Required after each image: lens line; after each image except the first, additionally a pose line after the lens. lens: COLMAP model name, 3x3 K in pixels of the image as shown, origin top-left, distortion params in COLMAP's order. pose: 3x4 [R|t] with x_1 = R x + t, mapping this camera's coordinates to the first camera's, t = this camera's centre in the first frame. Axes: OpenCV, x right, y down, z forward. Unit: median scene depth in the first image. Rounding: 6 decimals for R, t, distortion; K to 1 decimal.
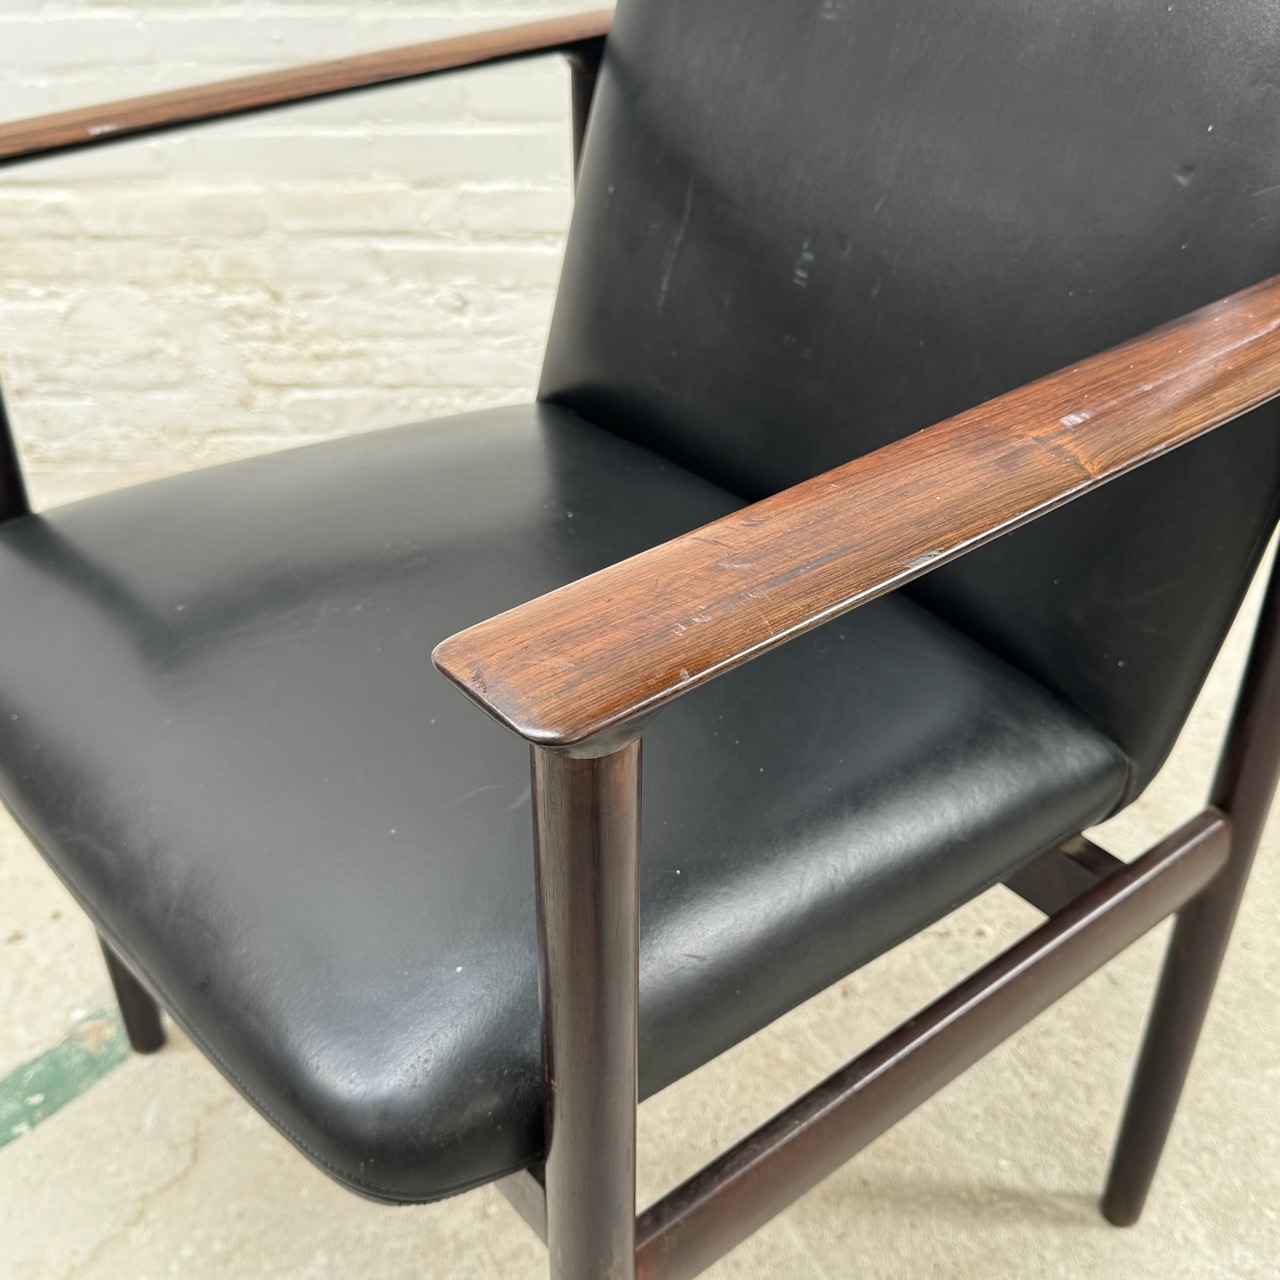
lens RADIAL K [[1516.1, 0, 641.4], [0, 1516.1, 652.1], [0, 0, 1]] dist [0.150596, -0.367470]
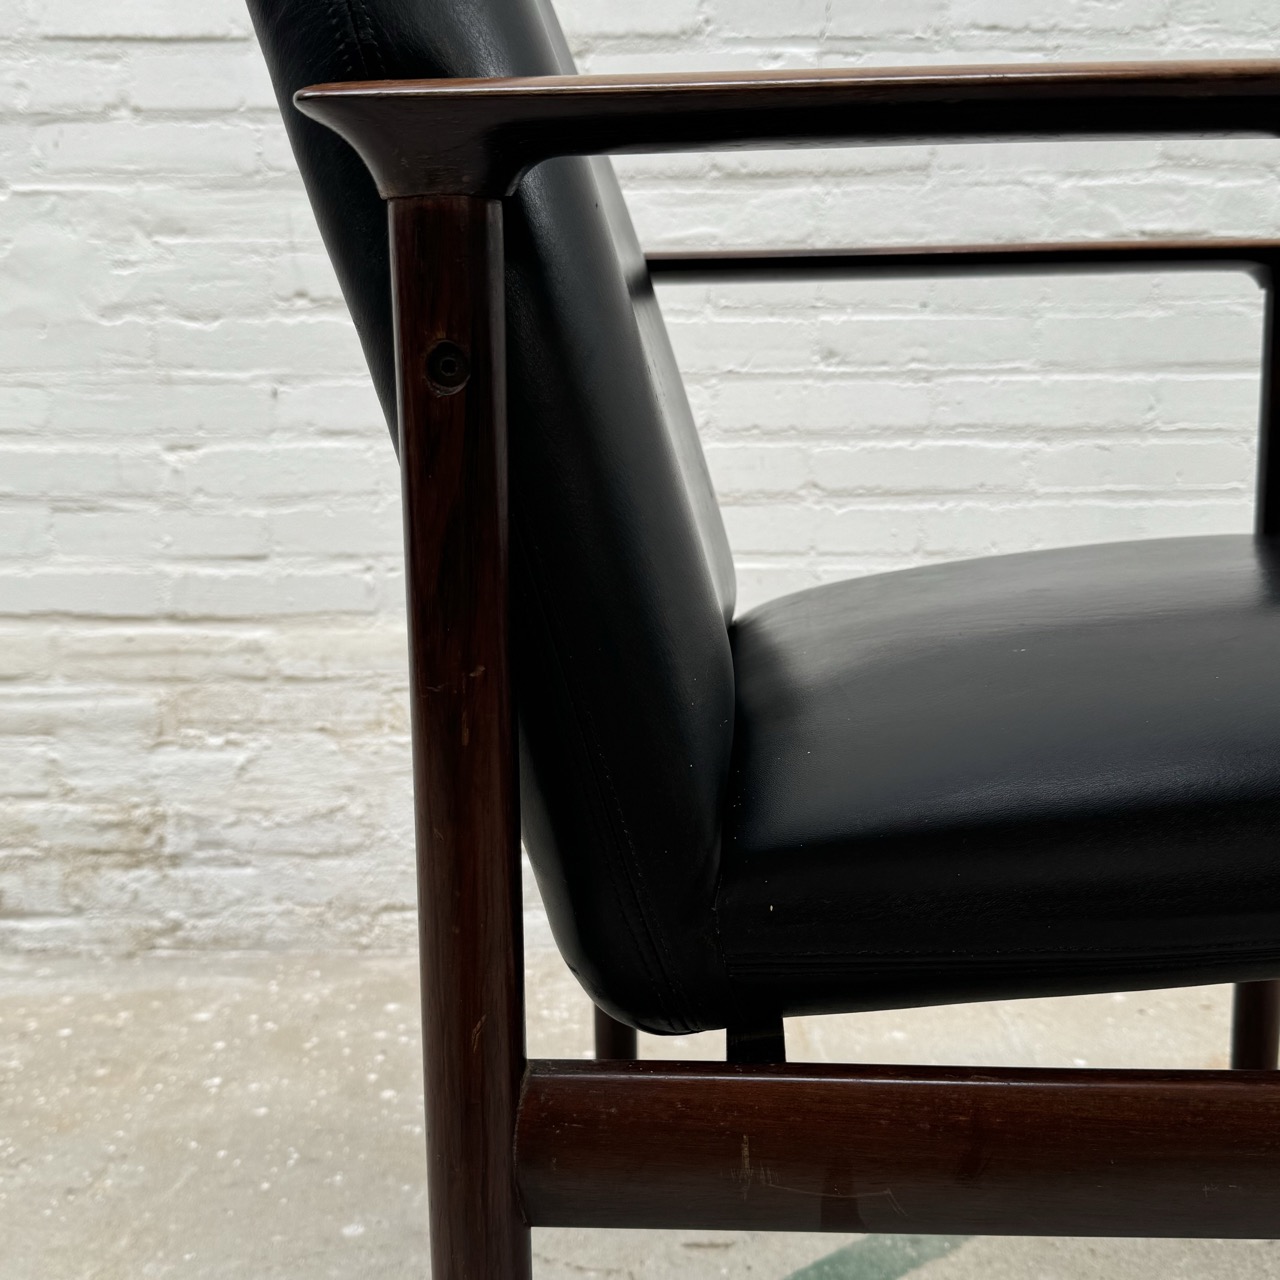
lens RADIAL K [[1501.8, 0, 642.0], [0, 1501.8, 642.9], [0, 0, 1]] dist [0.178212, -0.444226]
pose [[0.998457, -0.002797, -0.055463, -0.097781], [-0.021592, 0.900597, -0.434118, 0.094419], [0.051164, 0.434646, 0.899147, 0.197690]]
